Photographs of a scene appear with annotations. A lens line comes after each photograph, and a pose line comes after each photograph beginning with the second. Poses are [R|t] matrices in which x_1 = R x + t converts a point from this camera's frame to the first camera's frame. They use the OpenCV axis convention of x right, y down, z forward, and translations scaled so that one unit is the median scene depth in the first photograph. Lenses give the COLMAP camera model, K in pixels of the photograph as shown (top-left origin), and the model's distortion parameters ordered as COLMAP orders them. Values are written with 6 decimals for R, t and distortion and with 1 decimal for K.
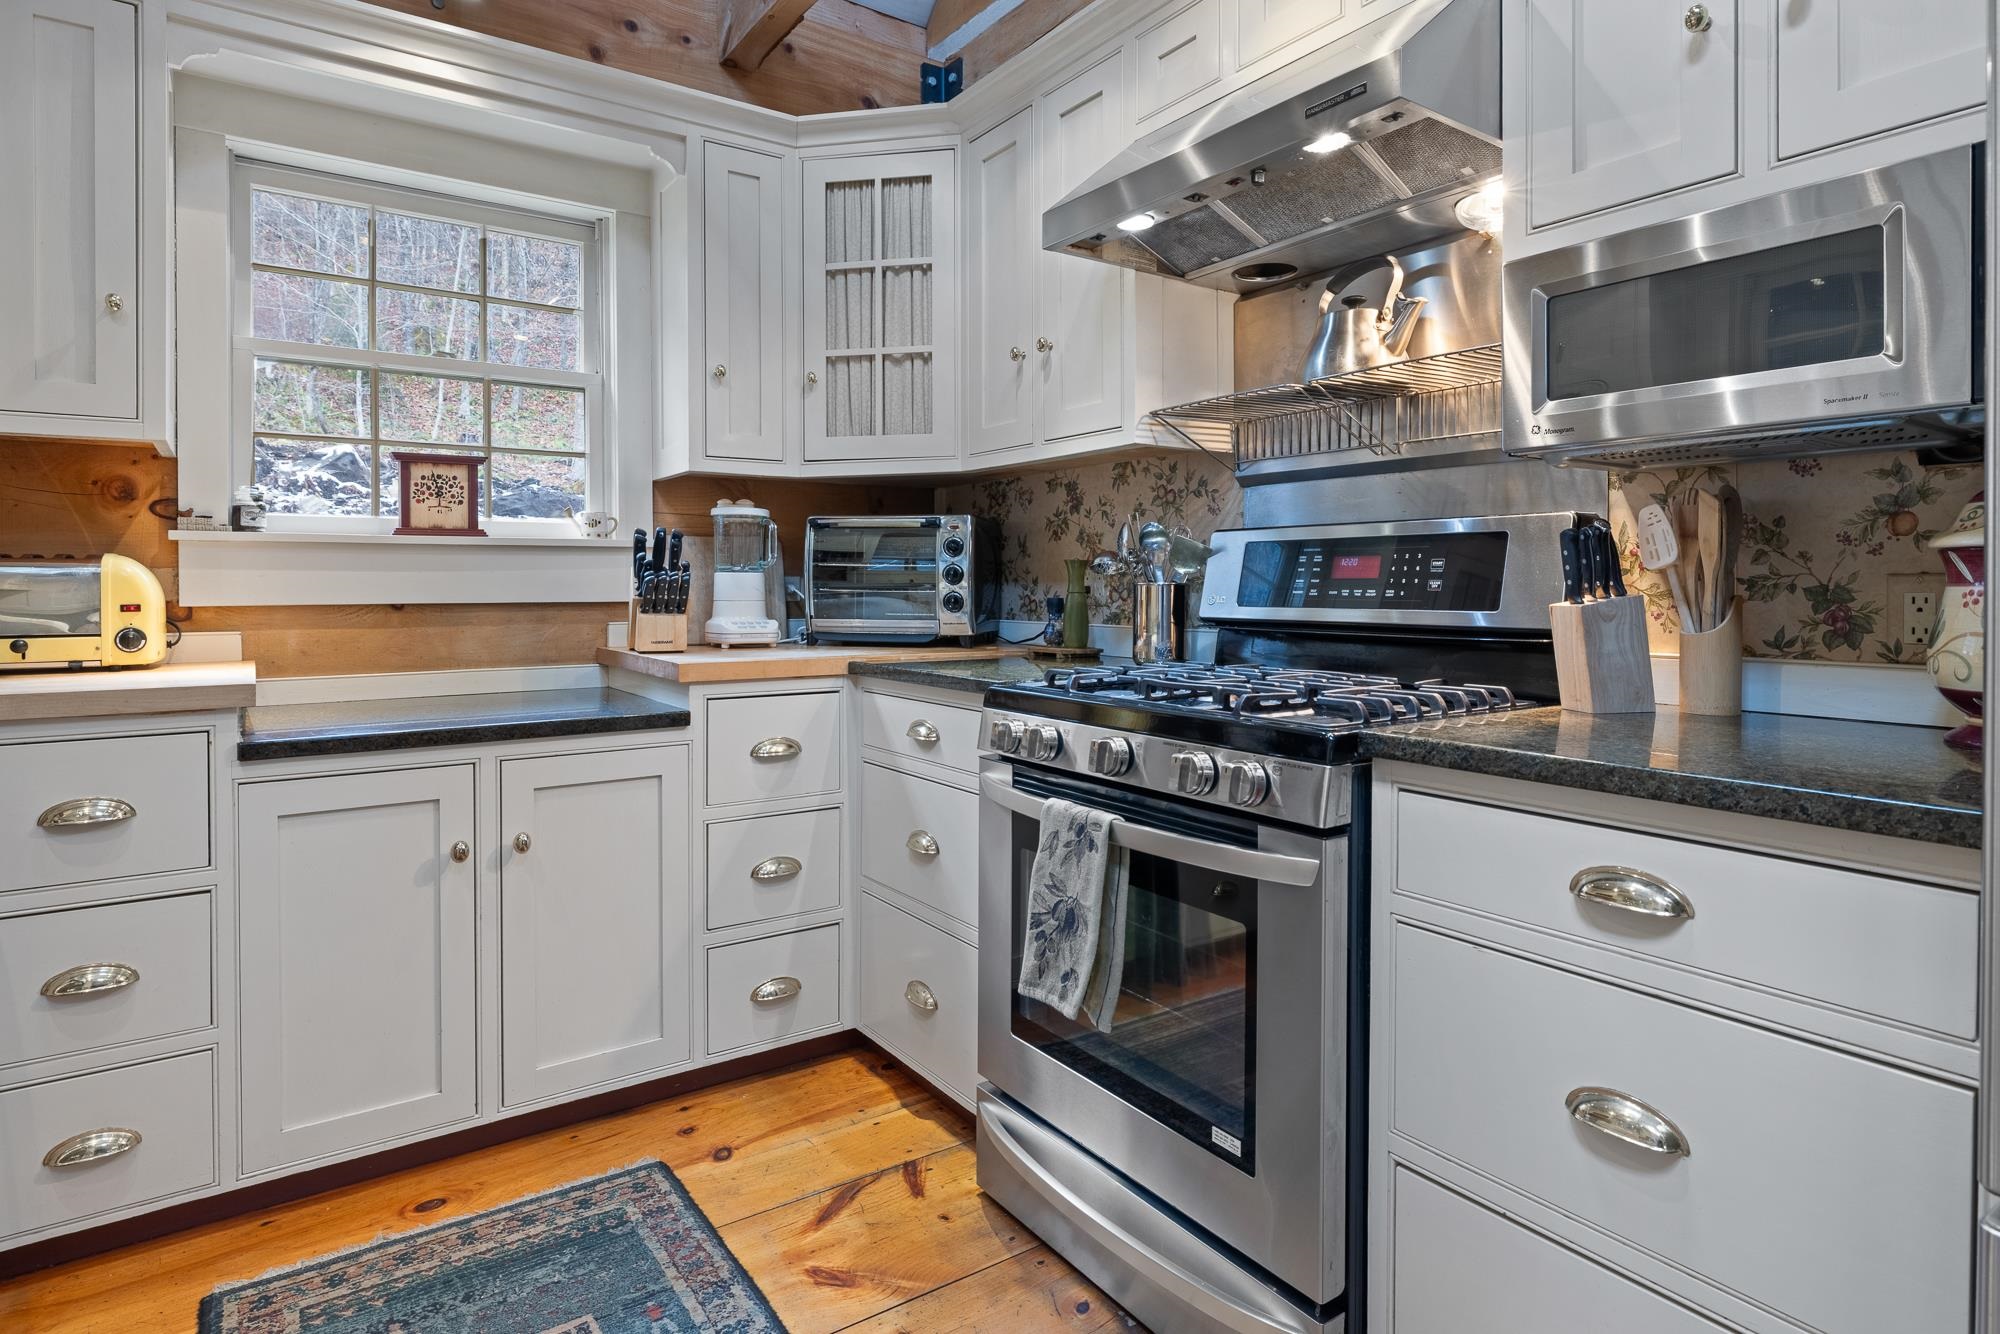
lens RADIAL K [[1087.3, 0, 1010.2], [0, 1087.3, 593.8], [0, 0, 1]] dist [-0.006058, 0.001322]
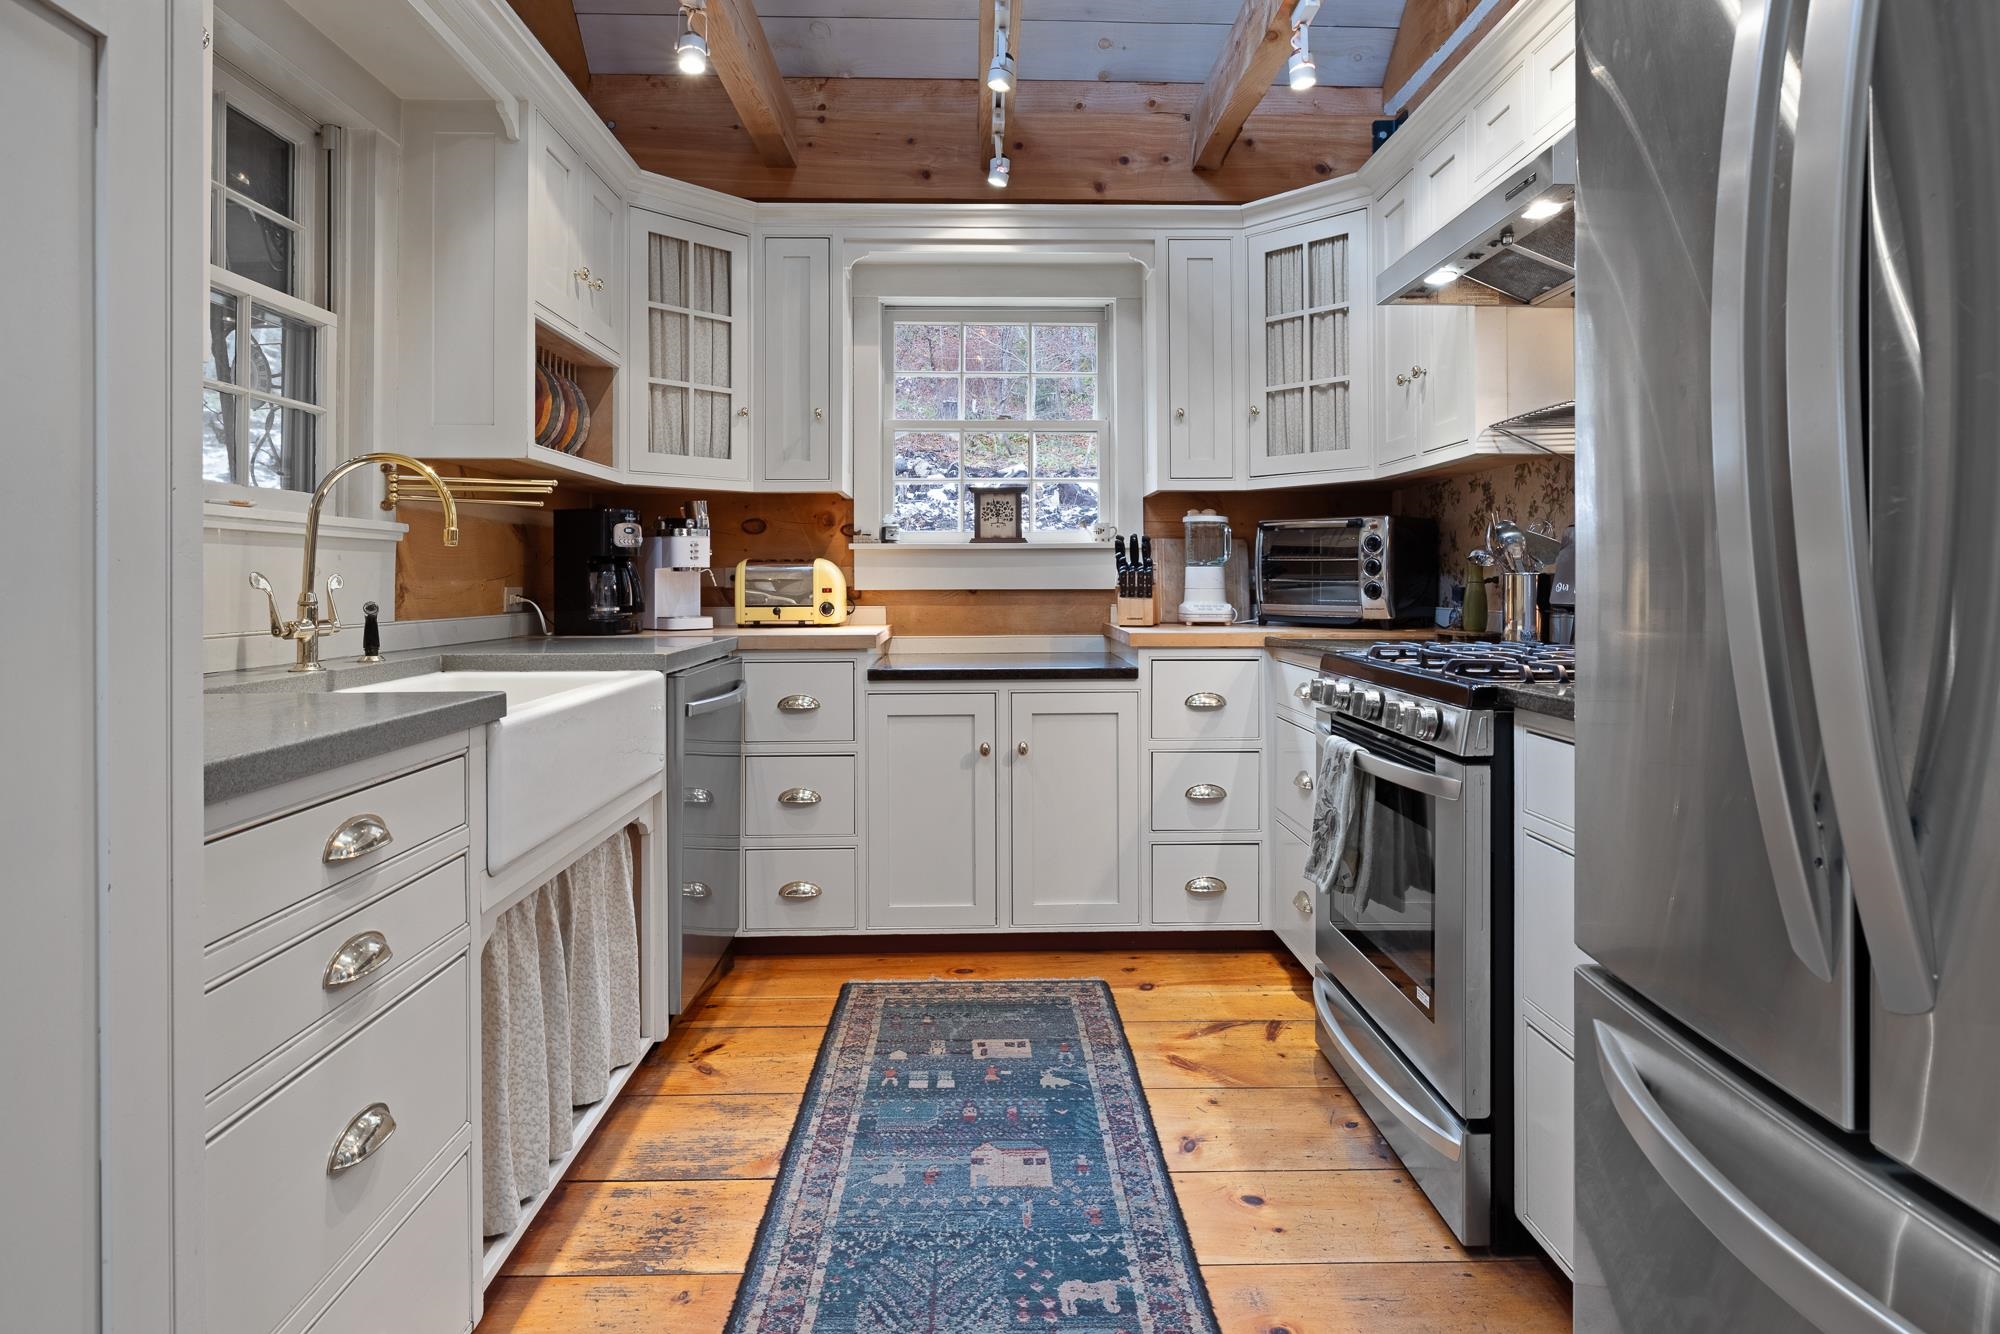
lens RADIAL K [[1087.3, 0, 1003.2], [0, 1087.3, 574.1], [0, 0, 1]] dist [-0.006058, 0.001322]
pose [[0.835917, -0.003907, -0.548842, 0.305182], [-0.003013, 0.999927, -0.011708, 0.005790], [0.548847, 0.011441, 0.835844, -0.234397]]
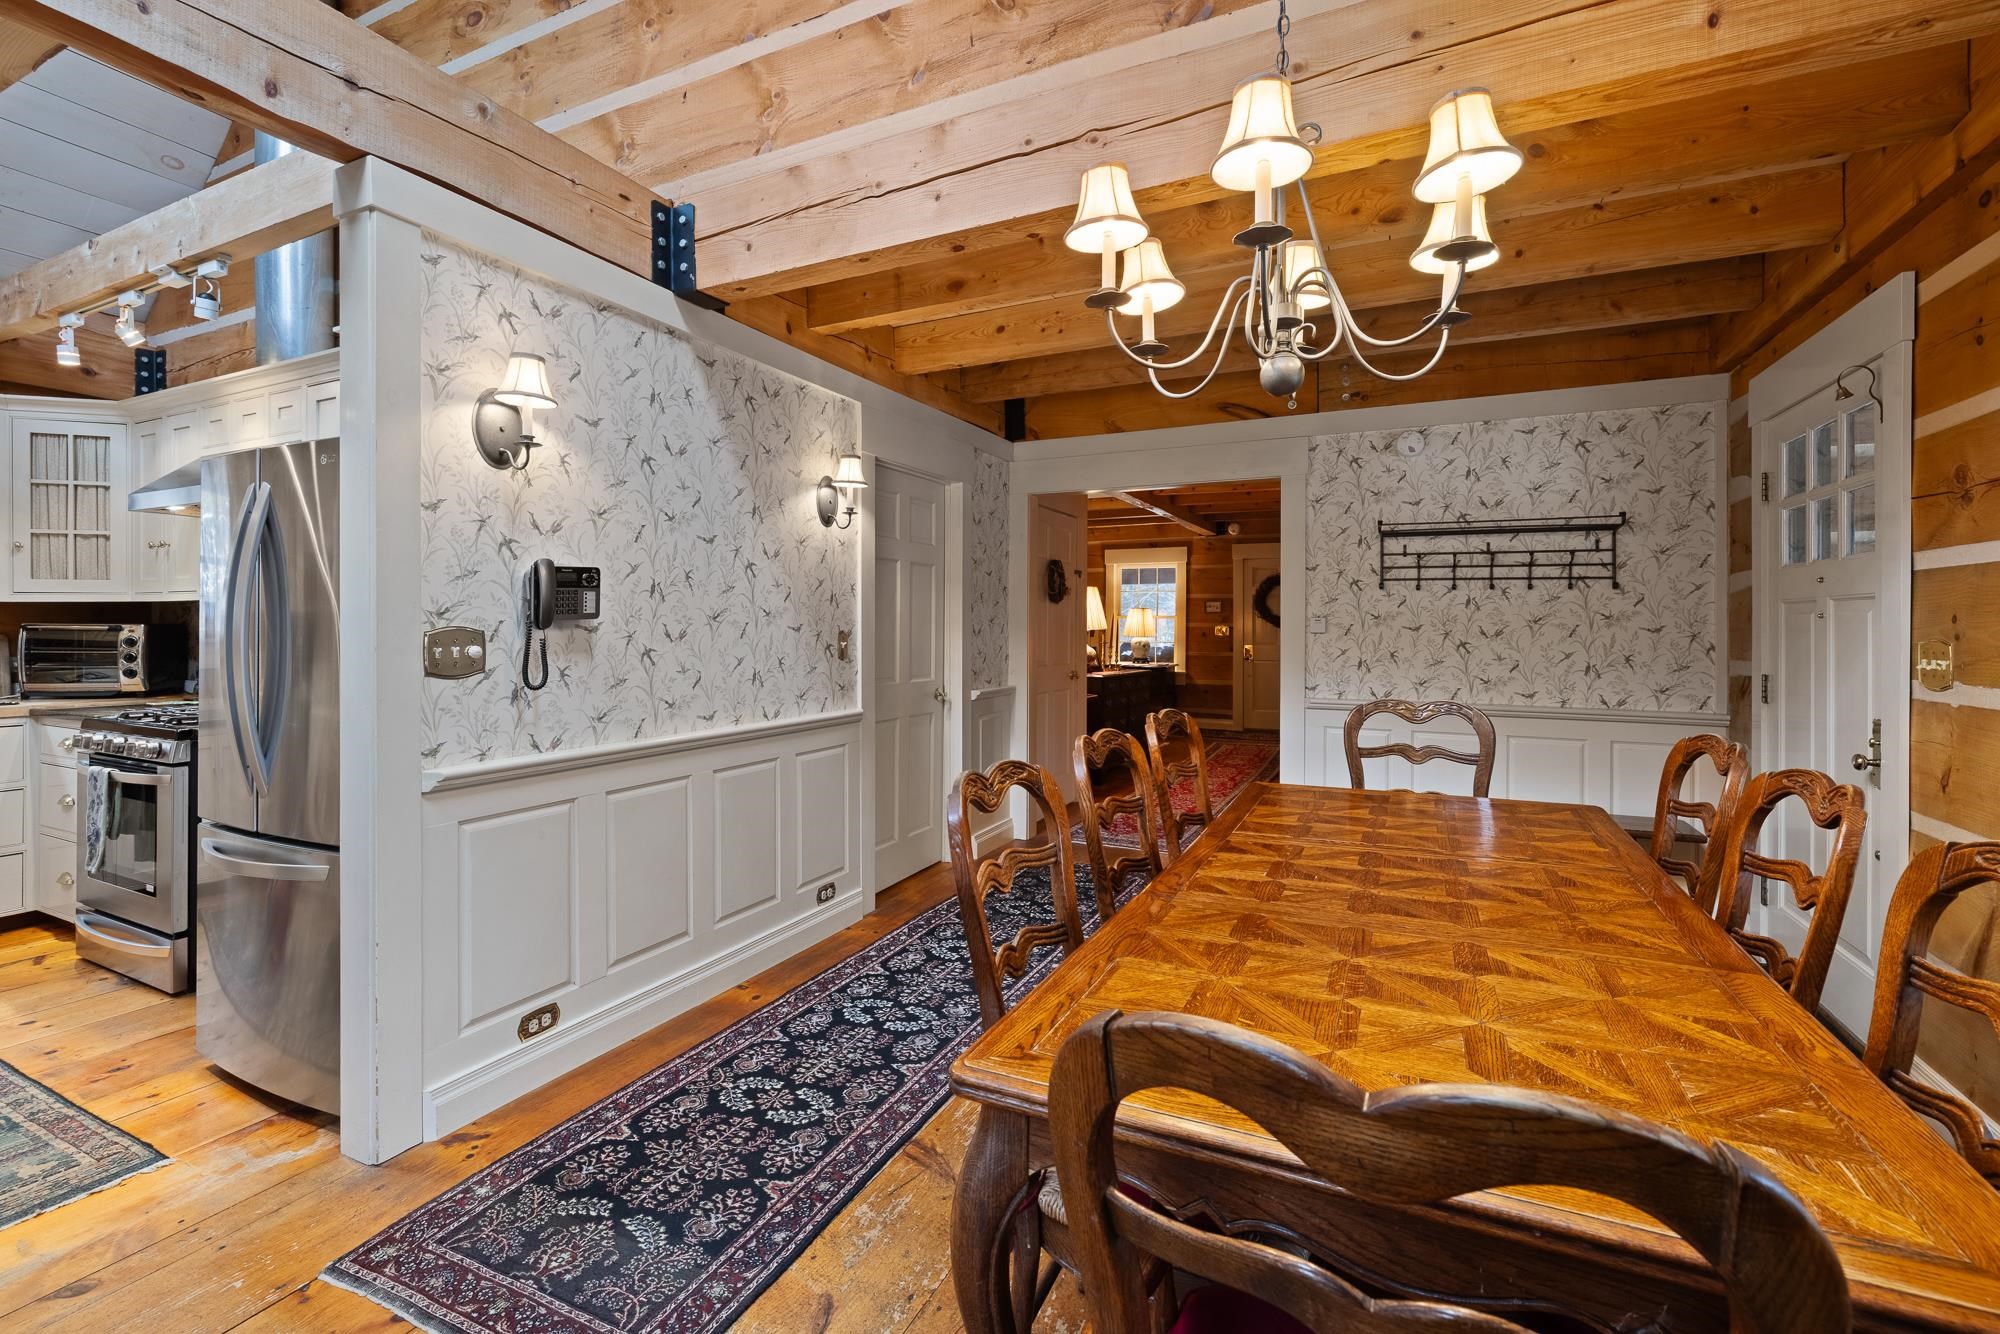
lens RADIAL K [[863.1, 0, 985.0], [0, 863.1, 627.6], [0, 0, 1]] dist [-0.003395, -0.000221]
pose [[0.873728, 0.002636, 0.486407, 0.581286], [0.000749, 0.999977, -0.006765, -0.066571], [-0.486414, 0.006275, 0.873706, -1.100765]]
